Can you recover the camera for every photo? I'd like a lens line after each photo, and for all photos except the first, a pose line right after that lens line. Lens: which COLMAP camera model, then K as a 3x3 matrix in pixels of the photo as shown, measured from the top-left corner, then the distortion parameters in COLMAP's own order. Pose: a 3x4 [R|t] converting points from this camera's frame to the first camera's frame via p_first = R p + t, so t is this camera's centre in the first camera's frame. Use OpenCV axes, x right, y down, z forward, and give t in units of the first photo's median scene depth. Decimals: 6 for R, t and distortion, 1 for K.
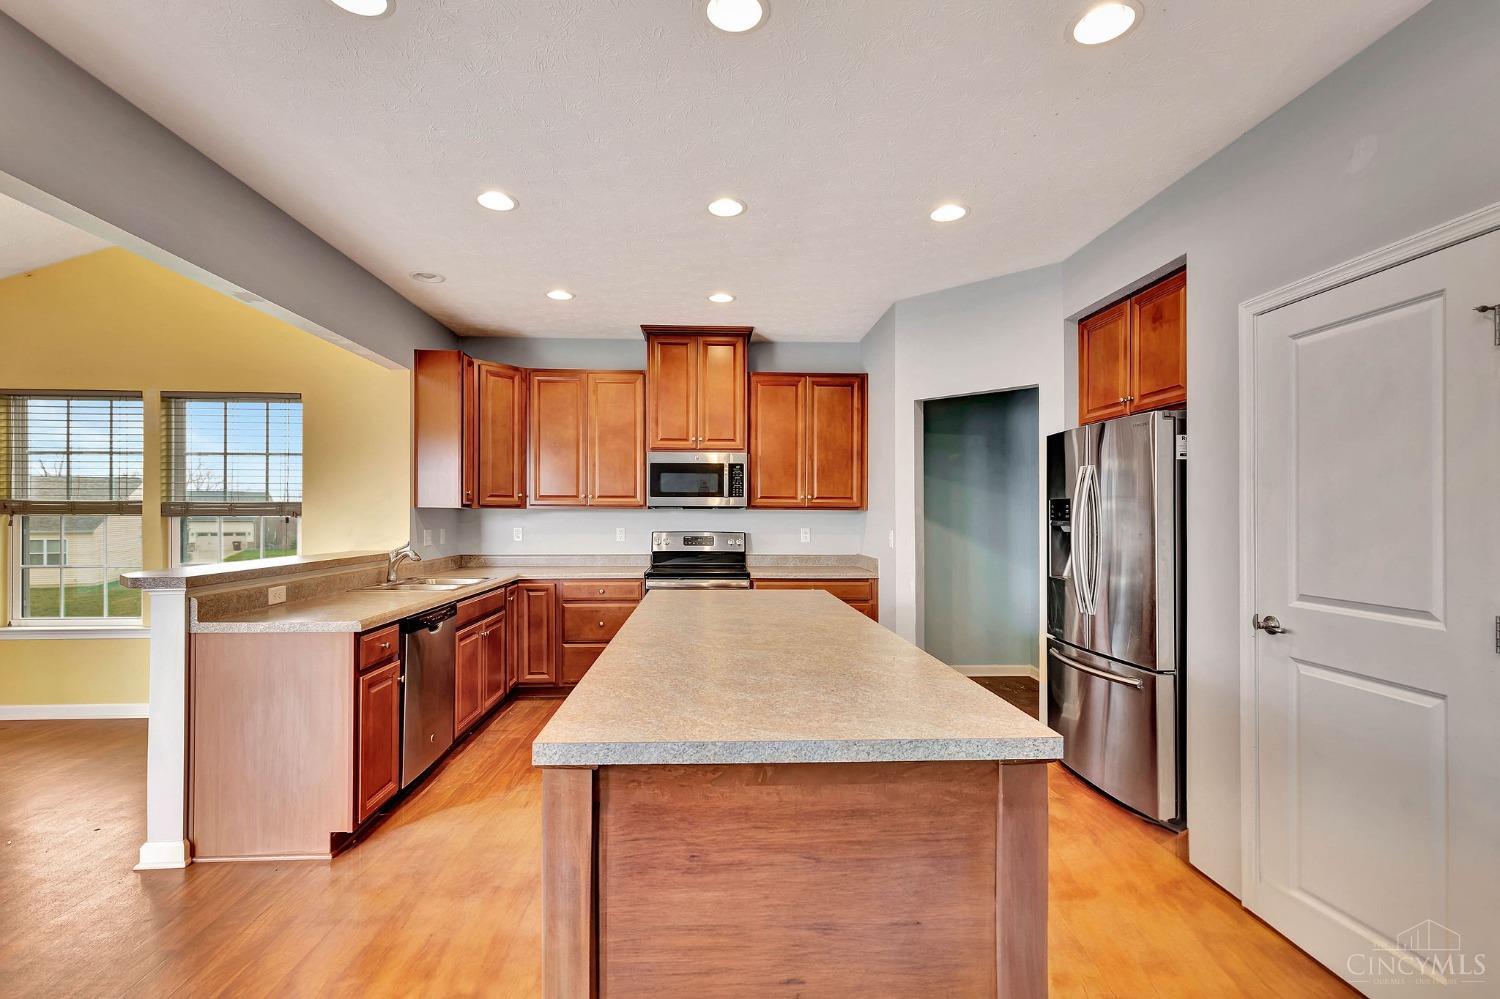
lens RADIAL K [[676.6, 0, 739.8], [0, 676.6, 510.5], [0, 0, 1]] dist [0.004223, 0.000424]
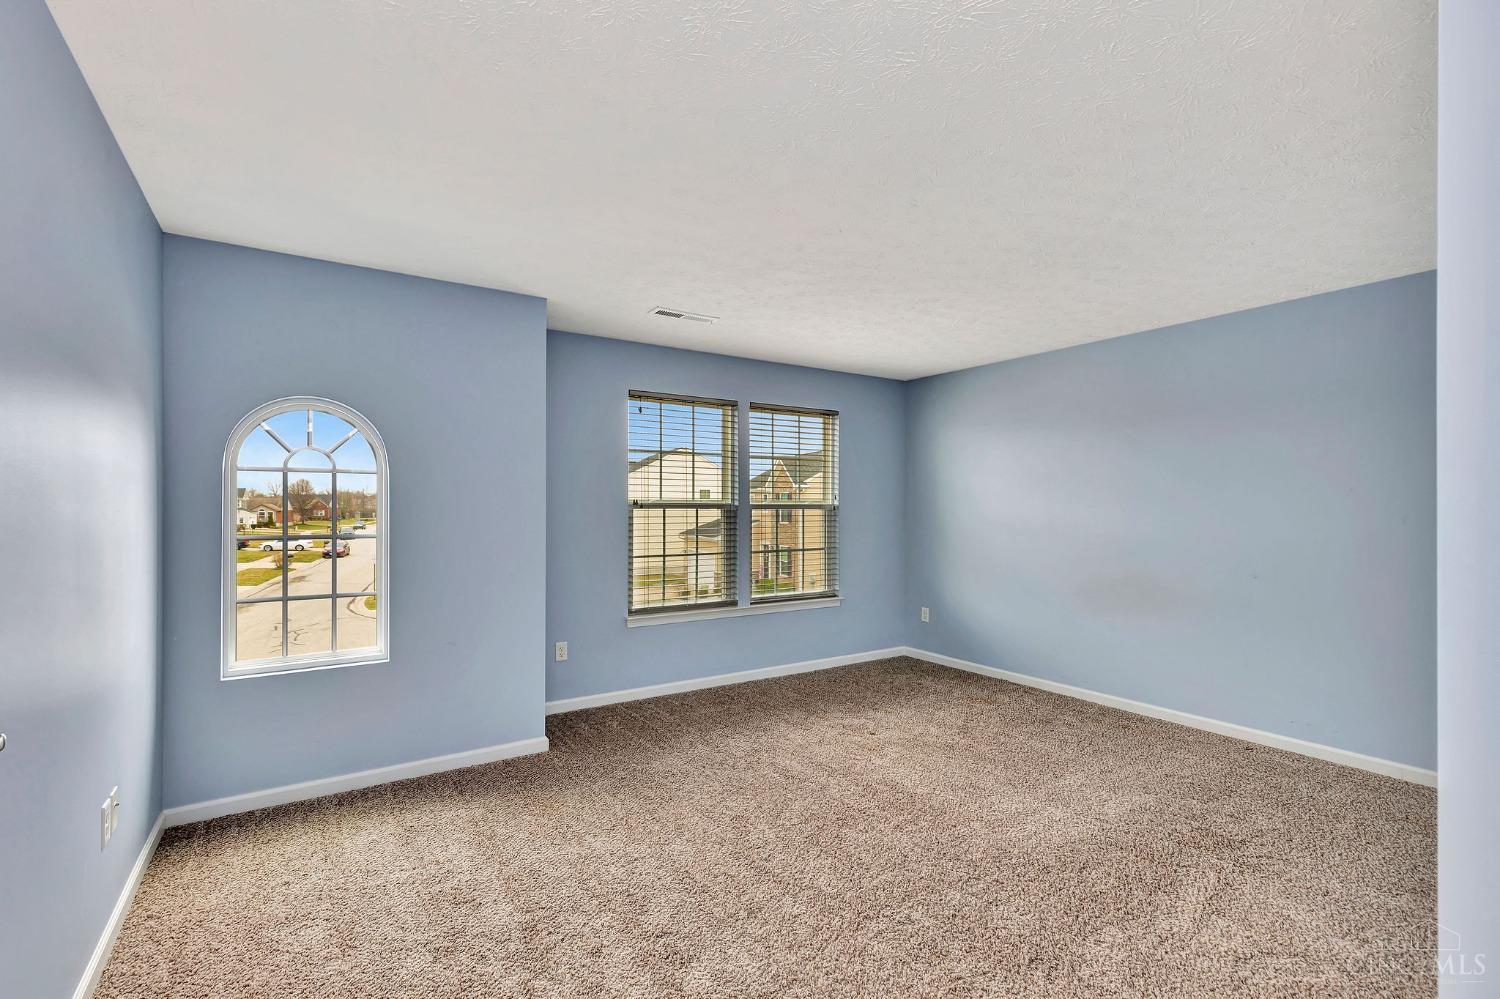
lens RADIAL K [[676.6, 0, 739.8], [0, 676.6, 510.5], [0, 0, 1]] dist [0.004223, 0.000424]
pose [[0.869264, -0.007251, 0.494295, -1.263709], [0.001707, 0.999931, 0.011665, -0.003674], [-0.494345, -0.009296, 0.869216, 0.002098]]
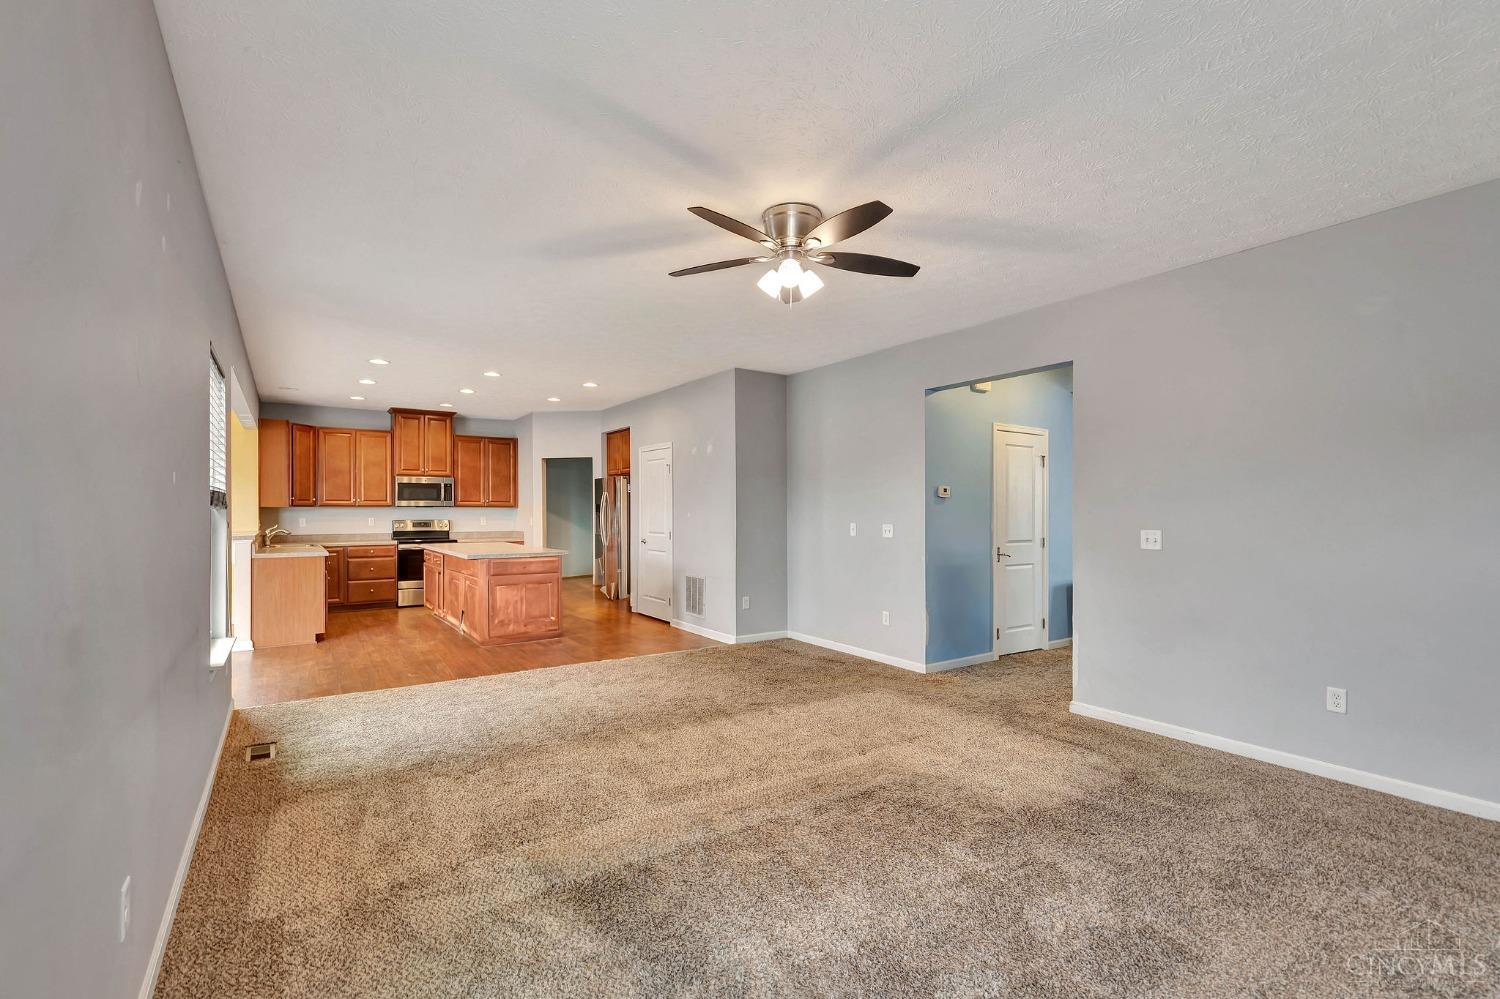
lens RADIAL K [[676.6, 0, 739.8], [0, 676.6, 510.5], [0, 0, 1]] dist [0.004223, 0.000424]
pose [[0.858722, -0.004255, 0.512425, -0.279427], [-0.000717, 0.999955, 0.009504, -0.011977], [-0.512442, -0.008528, 0.858680, -1.074164]]
